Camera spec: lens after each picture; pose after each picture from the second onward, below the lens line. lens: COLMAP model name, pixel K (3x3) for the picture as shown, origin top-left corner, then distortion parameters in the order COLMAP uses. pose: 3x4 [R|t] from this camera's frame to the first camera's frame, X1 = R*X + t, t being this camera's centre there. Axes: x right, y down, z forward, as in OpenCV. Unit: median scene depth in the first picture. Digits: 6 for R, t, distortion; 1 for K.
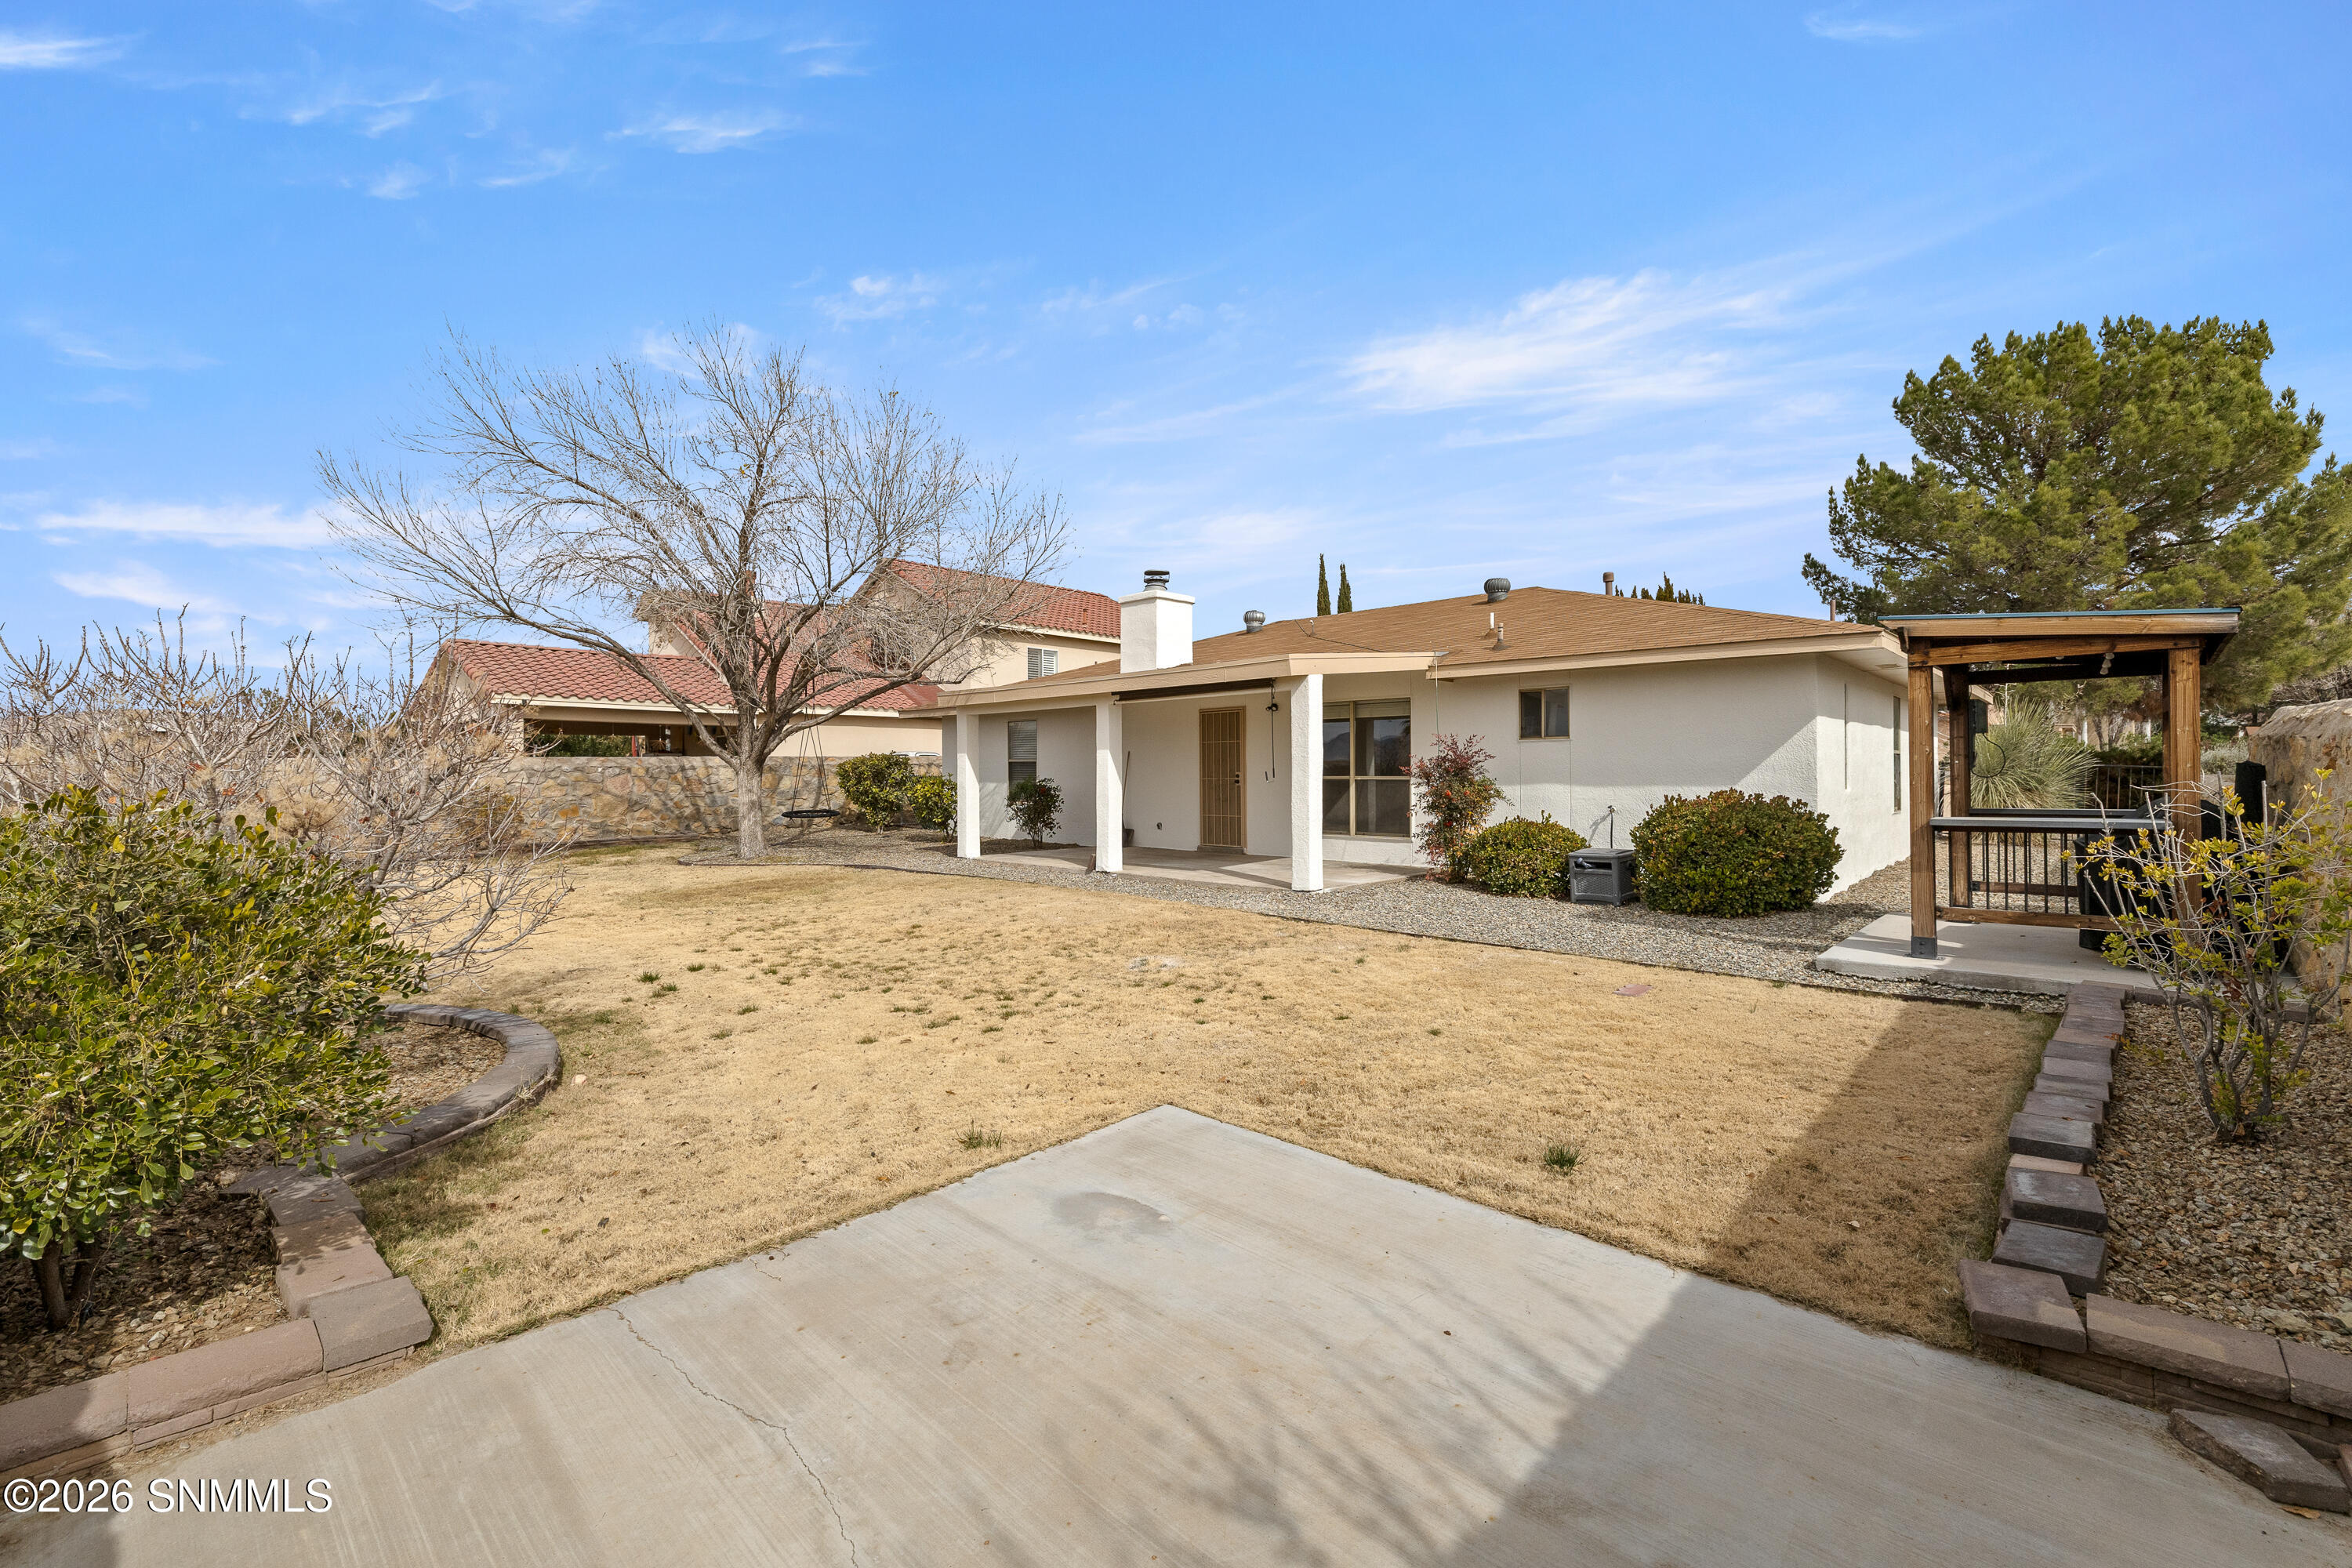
lens RADIAL K [[990.7, 0, 1175.8], [0, 990.7, 775.8], [0, 0, 1]] dist [0.000296, -0.000305]
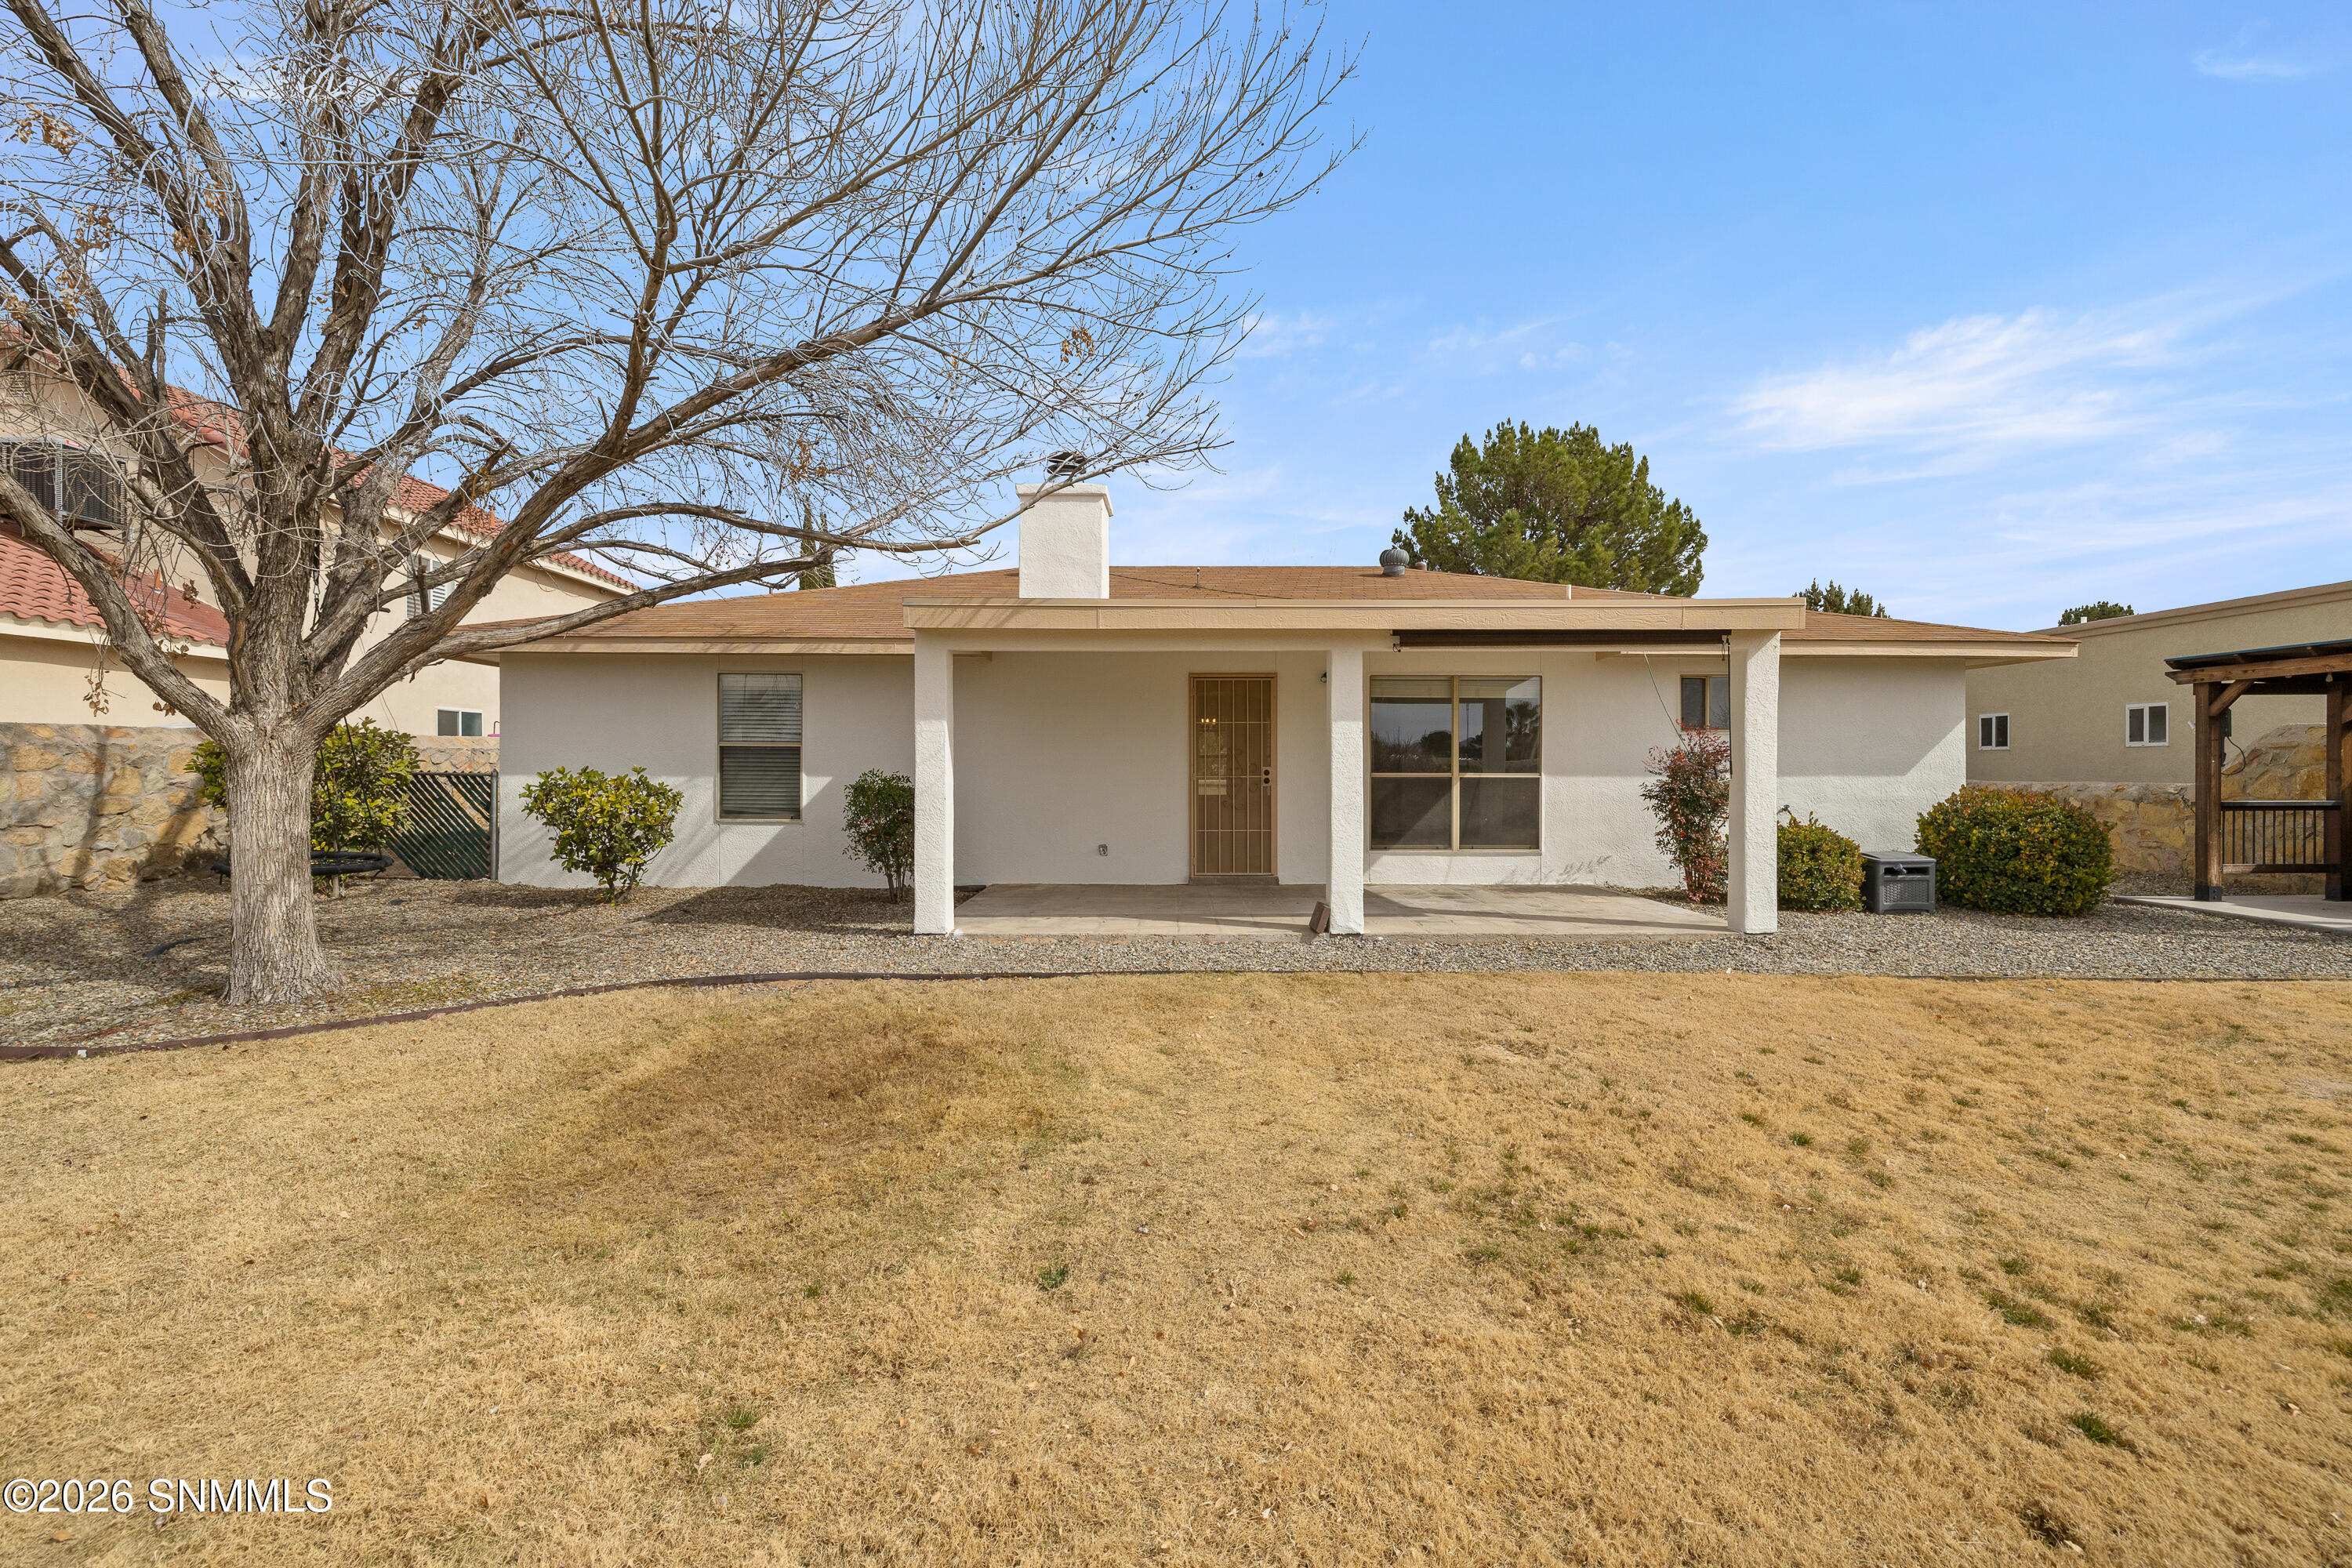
lens RADIAL K [[999.5, 0, 1177.5], [0, 999.5, 772.7], [0, 0, 1]] dist [-0.001270, -0.000176]
pose [[0.688485, 0.000910, 0.725250, -0.498574], [-0.001771, 0.999998, 0.000427, 0.000083], [-0.725248, -0.001578, 0.688486, 0.591622]]
